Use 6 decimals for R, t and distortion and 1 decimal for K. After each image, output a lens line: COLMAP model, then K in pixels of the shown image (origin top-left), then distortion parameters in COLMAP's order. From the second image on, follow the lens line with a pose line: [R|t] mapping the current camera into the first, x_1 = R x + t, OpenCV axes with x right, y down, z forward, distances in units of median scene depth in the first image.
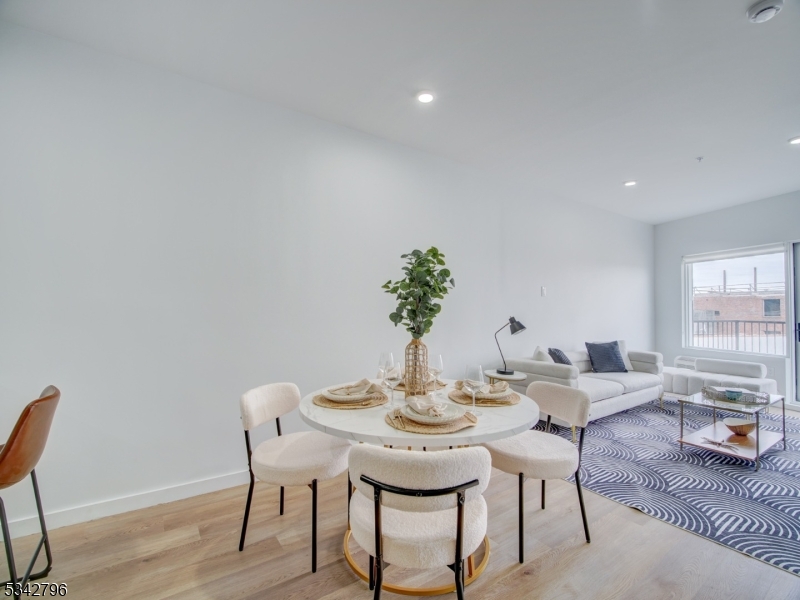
lens RADIAL K [[374.8, 0, 398.7], [0, 374.8, 298.1], [0, 0, 1]] dist [-0.013413, 0.000040]
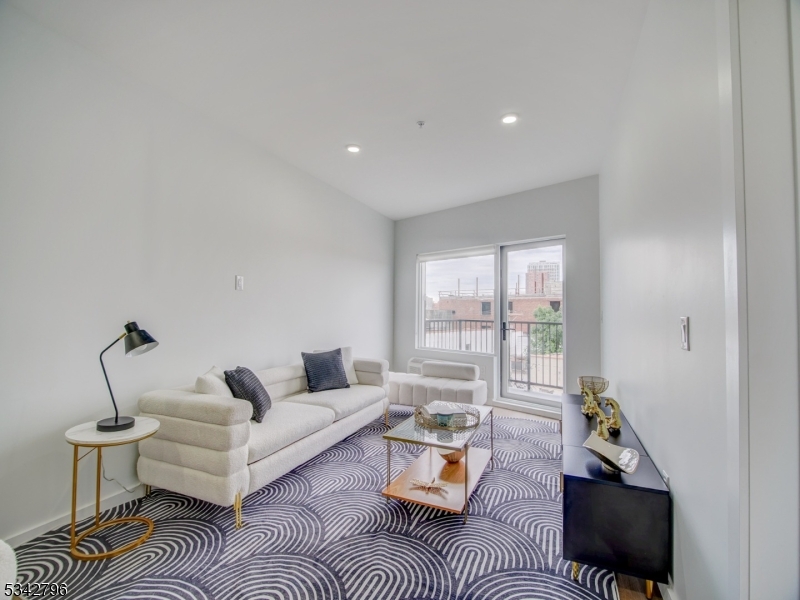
lens RADIAL K [[381.1, 0, 400.0], [0, 381.1, 300.0], [0, 0, 1]] dist [-0.017484, -0.000473]
pose [[0.843132, 0.011325, 0.537587, 0.283105], [-0.013455, 0.999909, 0.000037, 0.010469], [-0.537538, -0.007265, 0.843208, 0.273281]]
